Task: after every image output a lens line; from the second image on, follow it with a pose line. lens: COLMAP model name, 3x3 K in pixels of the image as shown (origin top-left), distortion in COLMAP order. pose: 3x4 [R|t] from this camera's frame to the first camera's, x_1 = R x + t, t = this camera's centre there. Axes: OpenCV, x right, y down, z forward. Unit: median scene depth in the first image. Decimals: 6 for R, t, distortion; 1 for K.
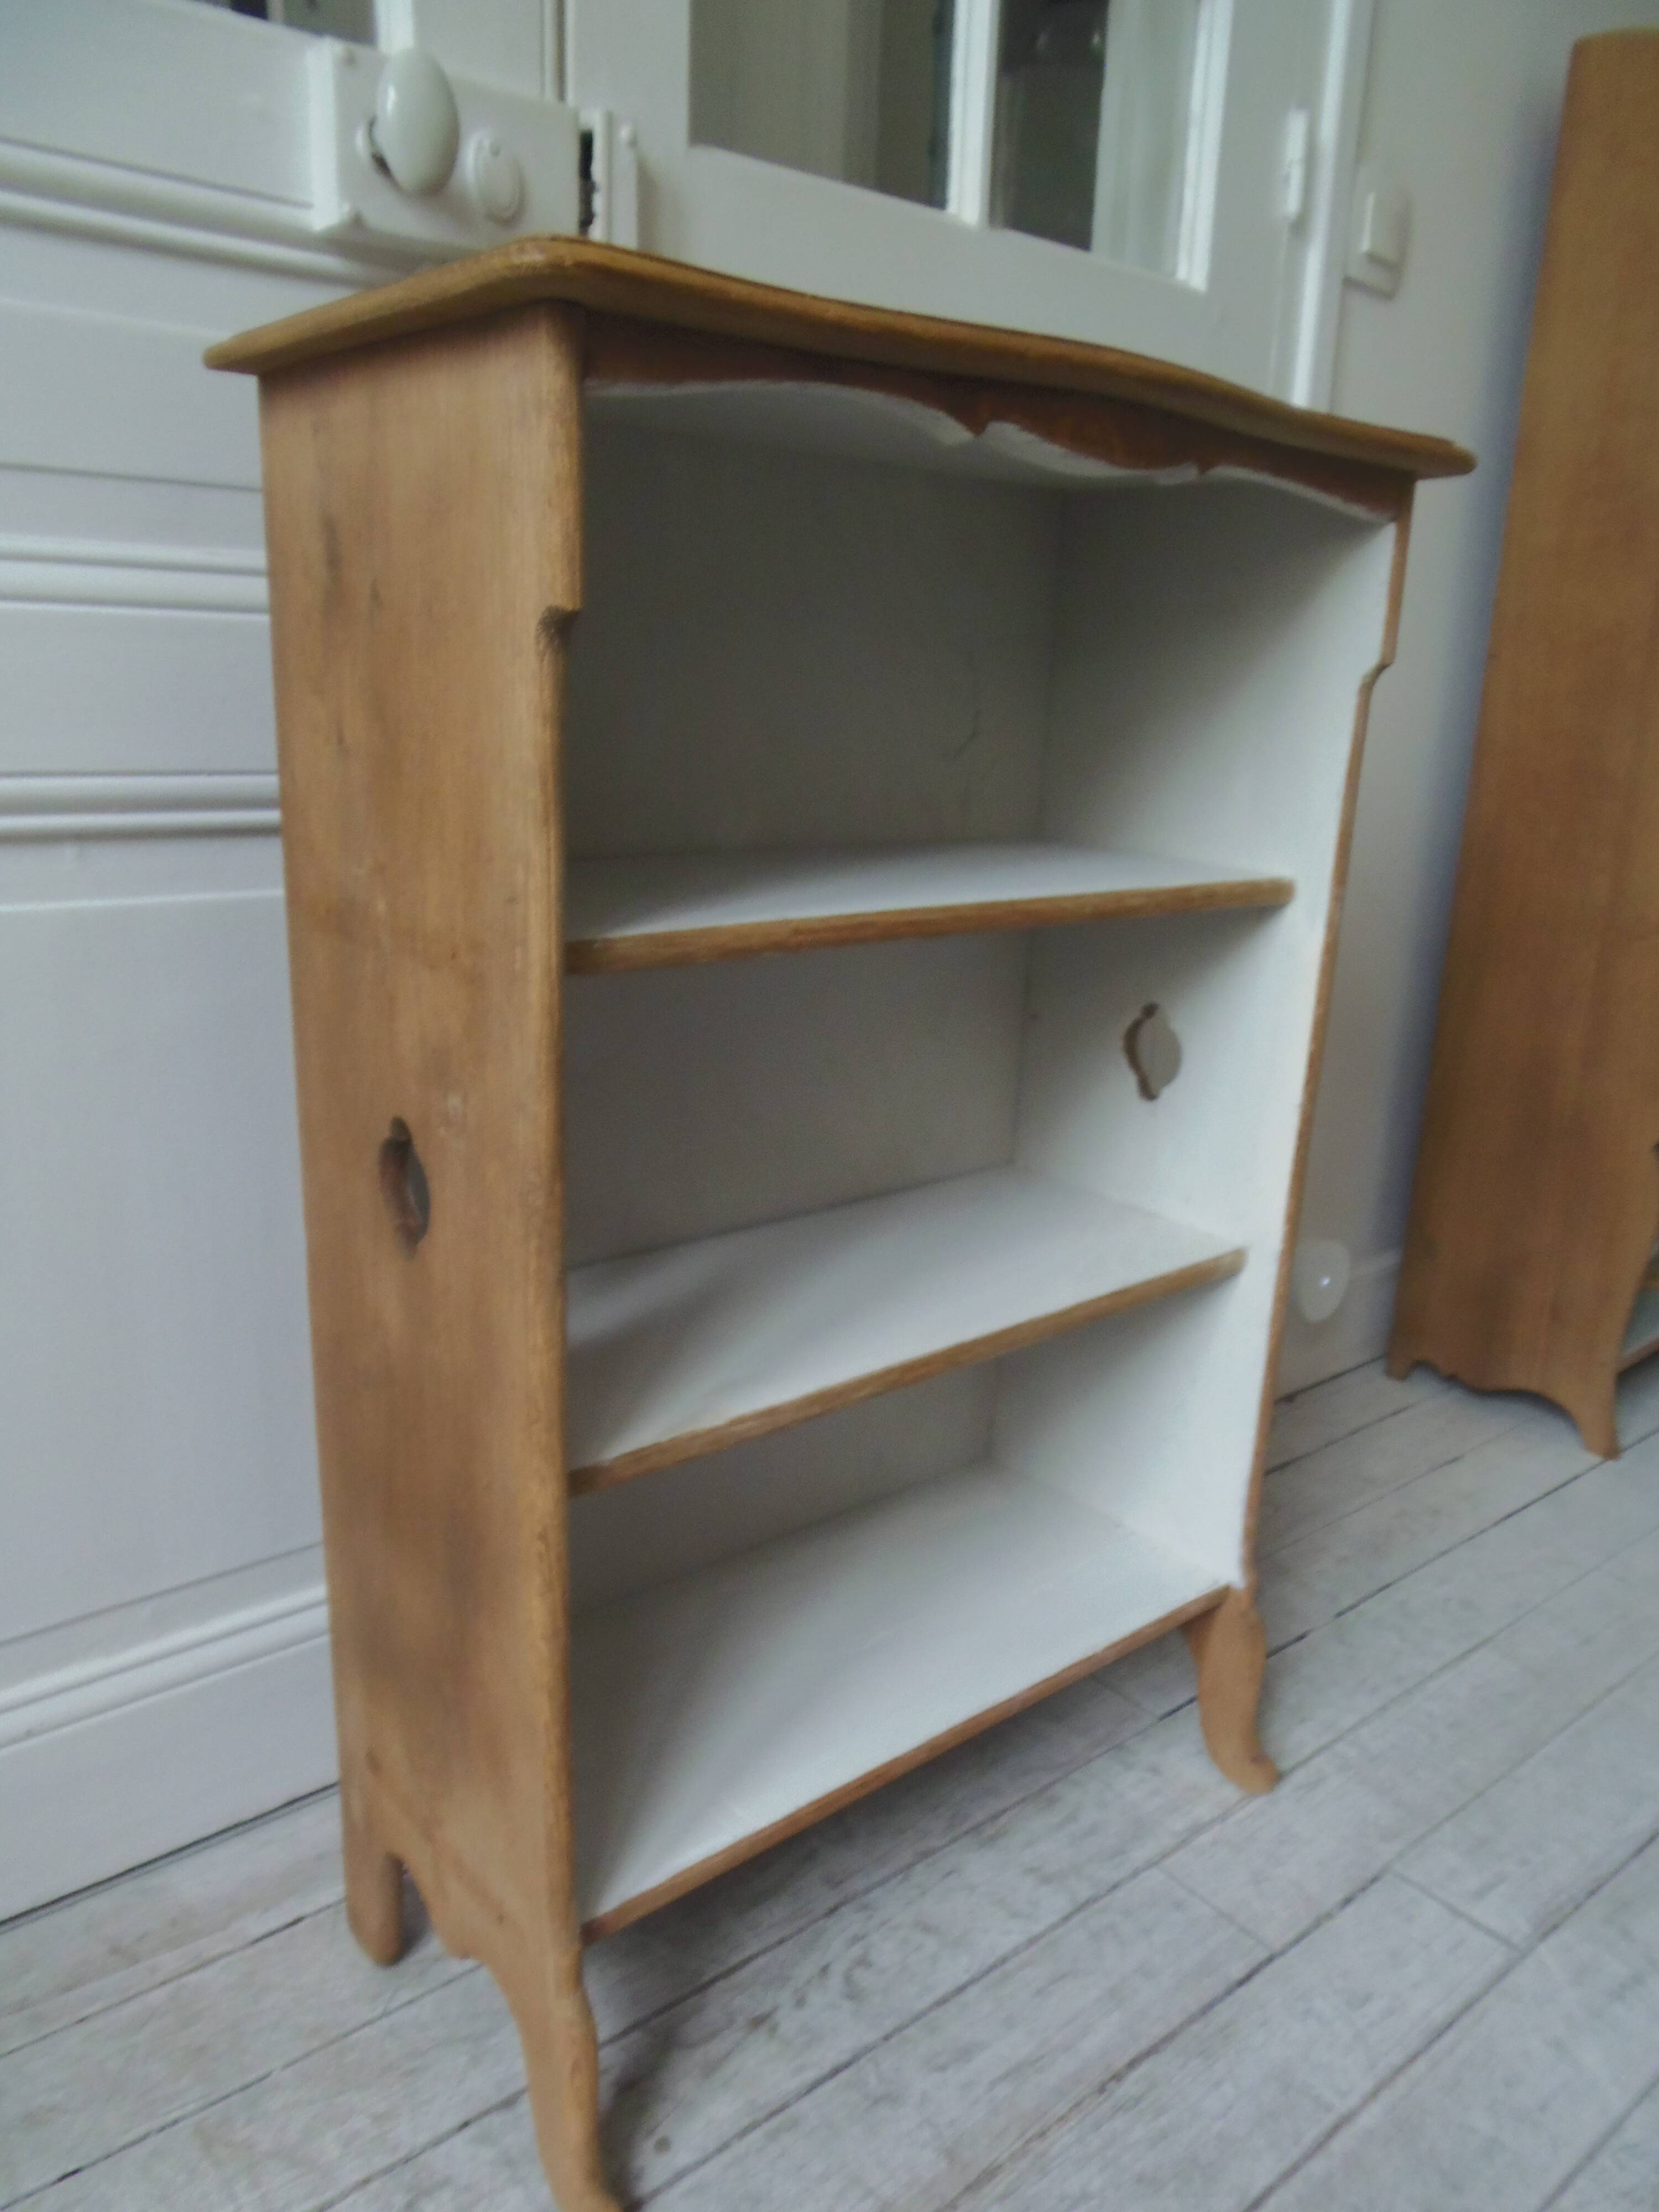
lens RADIAL K [[1617.4, 0, 865.5], [0, 1617.4, 1140.0], [0, 0, 1]] dist [-0.012730, -0.008388]
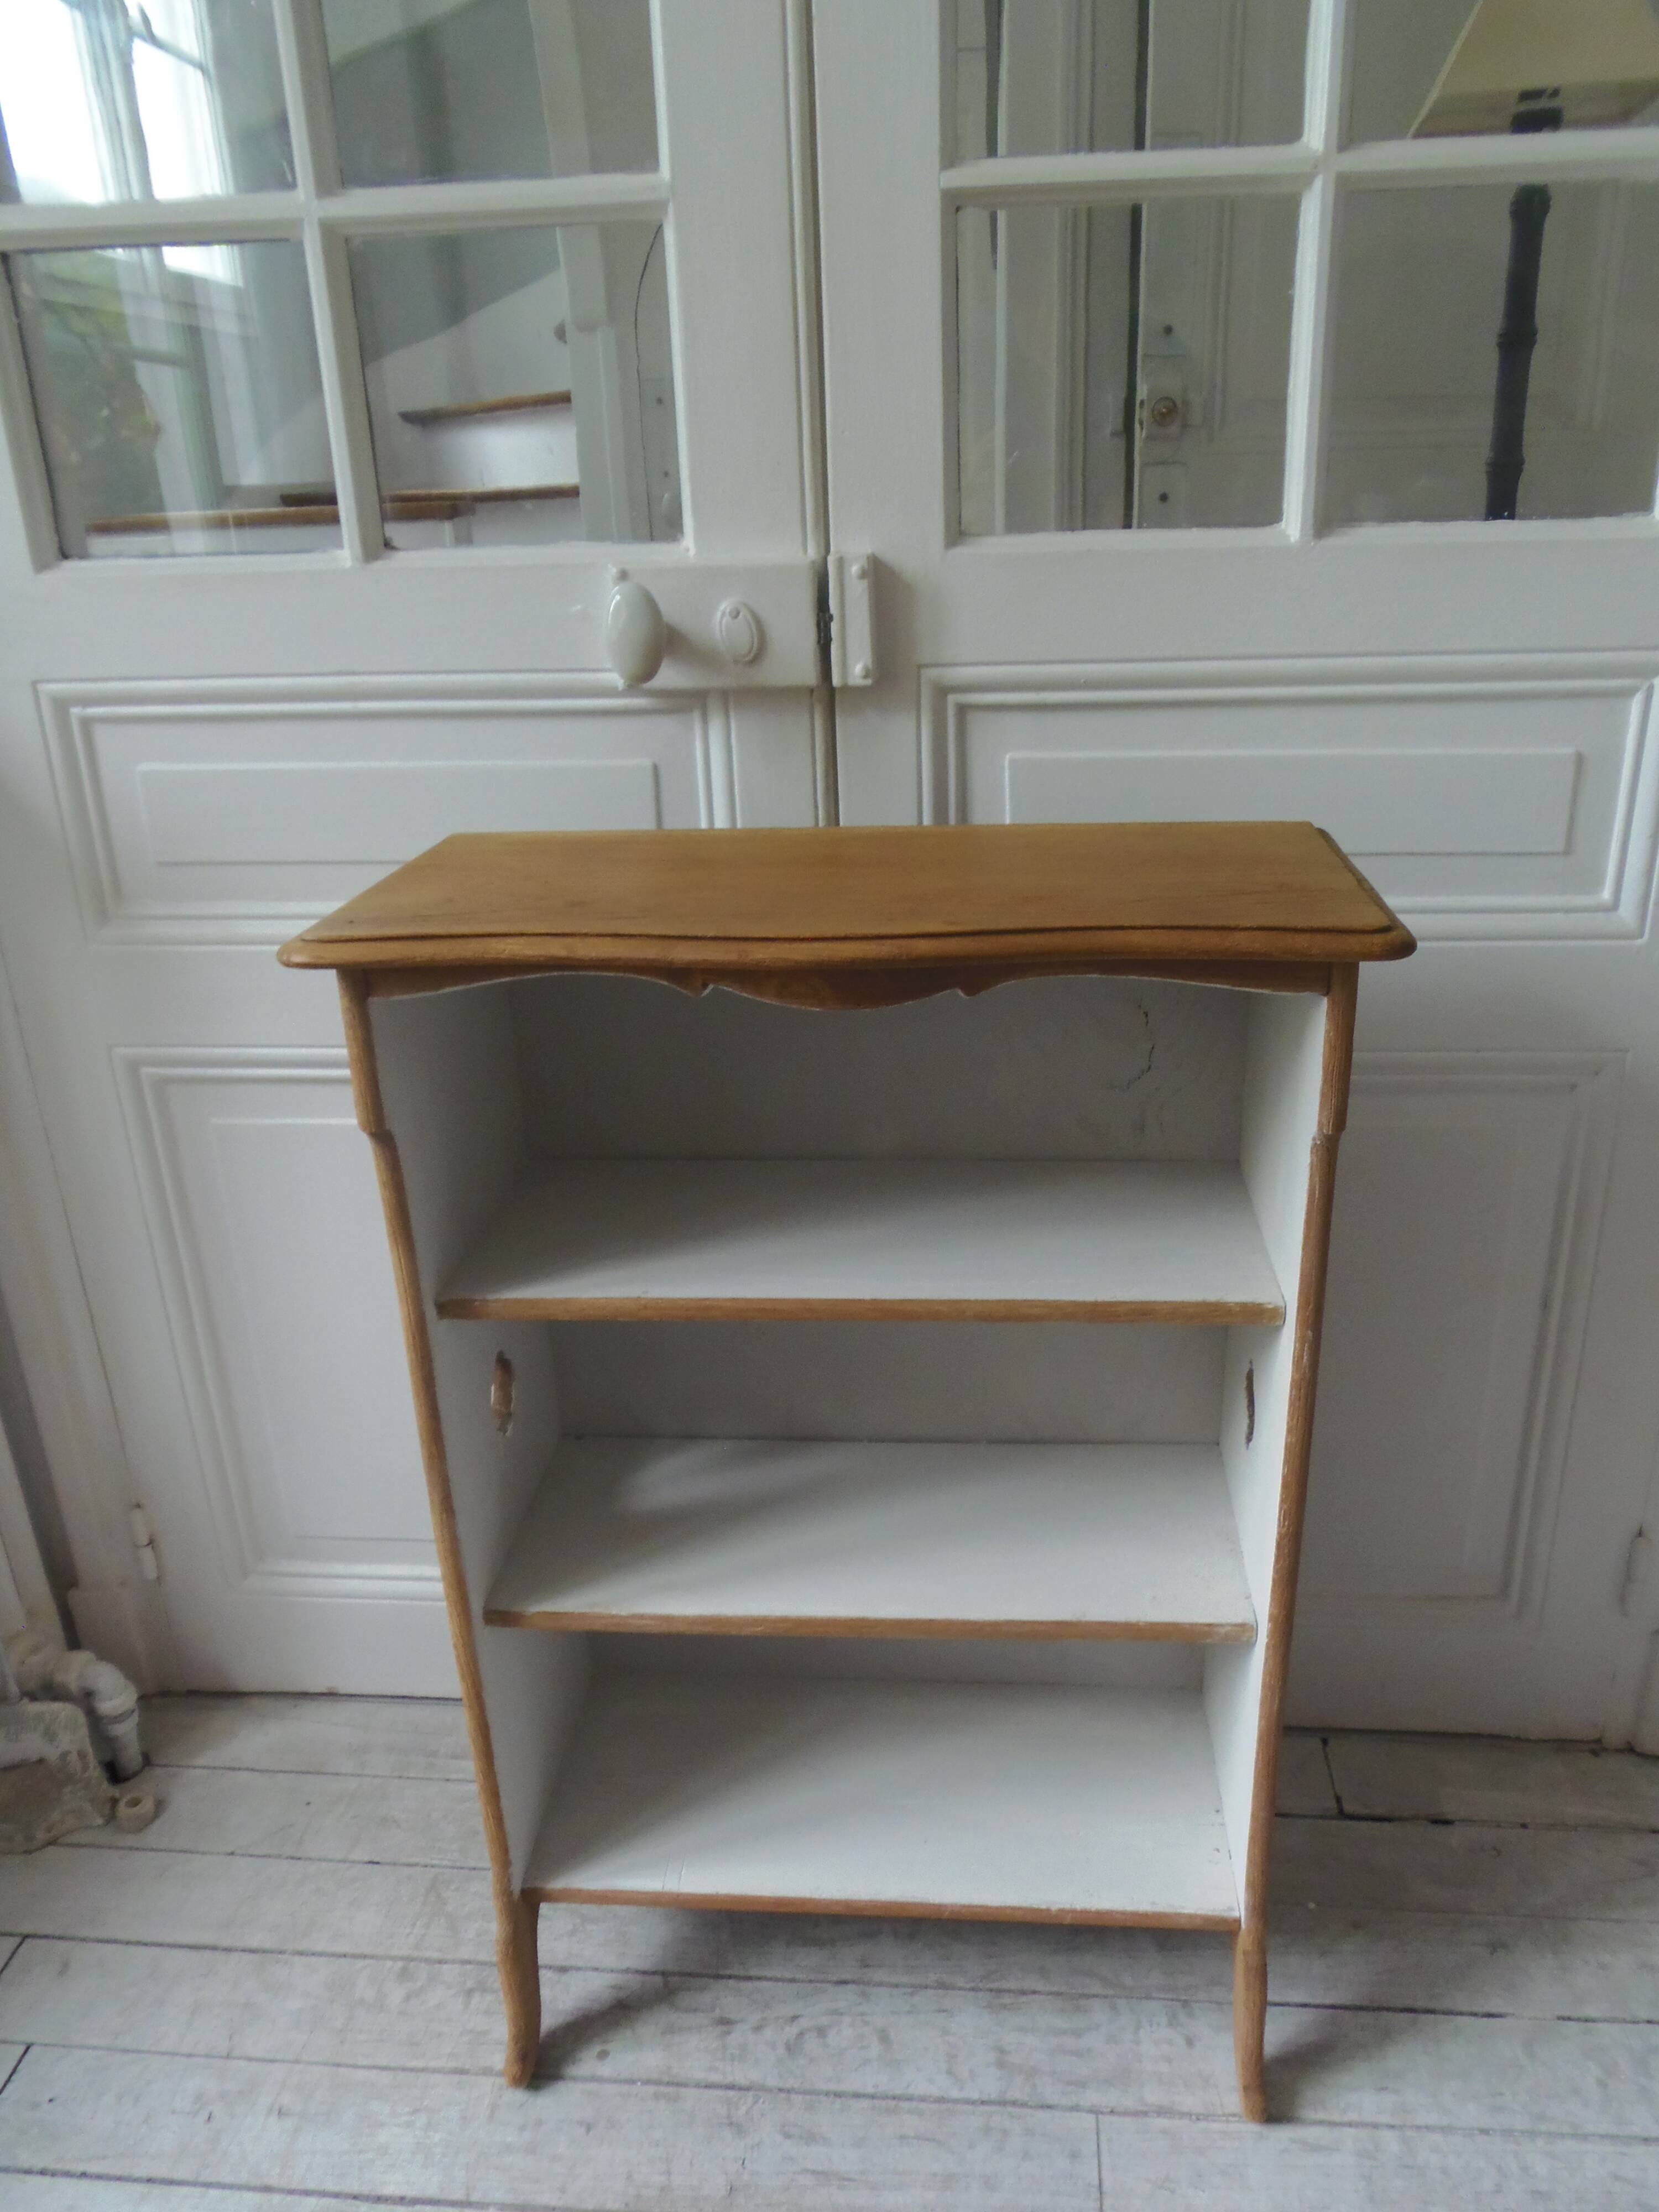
lens RADIAL K [[1611.0, 0, 865.0], [0, 1611.0, 1131.7], [0, 0, 1]] dist [-0.009978, -0.016751]
pose [[0.699035, 0.208619, -0.683979, 0.751375], [-0.142686, 0.977956, 0.152458, -0.386805], [0.700707, -0.008979, 0.713392, 0.131098]]
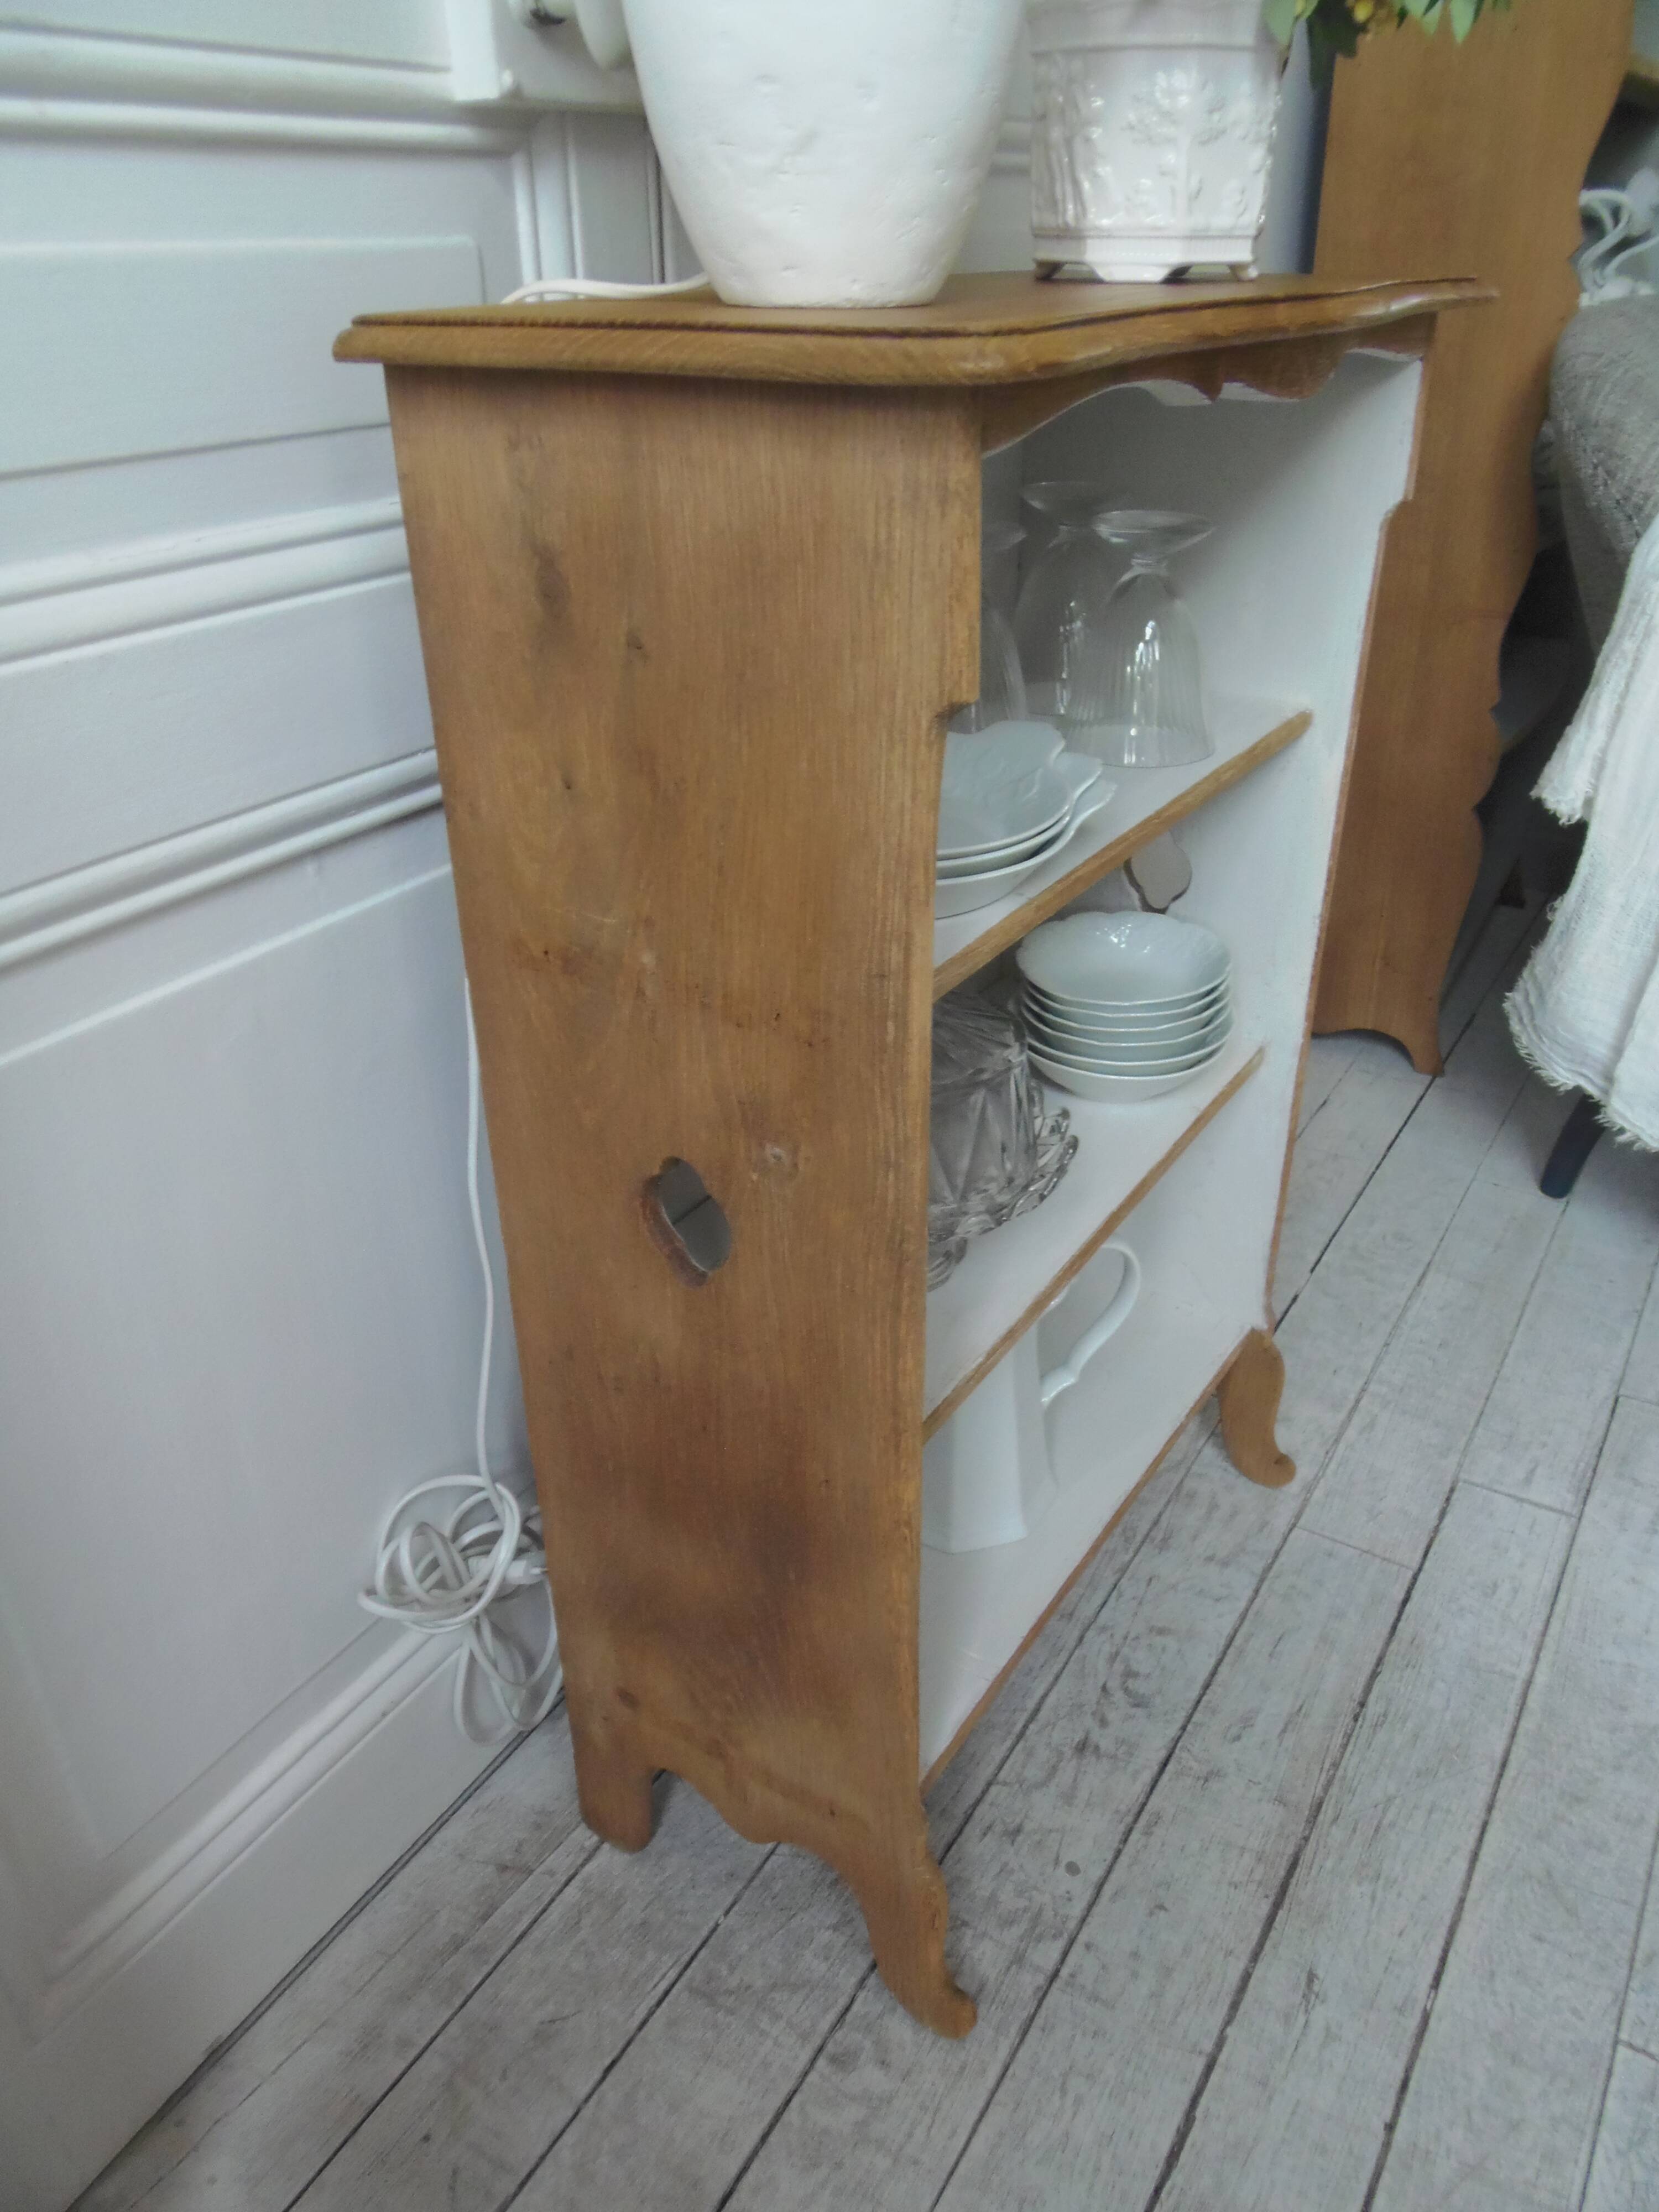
lens RADIAL K [[1617.4, 0, 864.4], [0, 1617.4, 1126.1], [0, 0, 1]] dist [-0.012730, -0.008388]
pose [[0.946347, -0.200643, 0.253318, -0.413563], [0.137470, 0.959388, 0.246328, -0.199528], [-0.292454, -0.198288, 0.935496, 0.025632]]
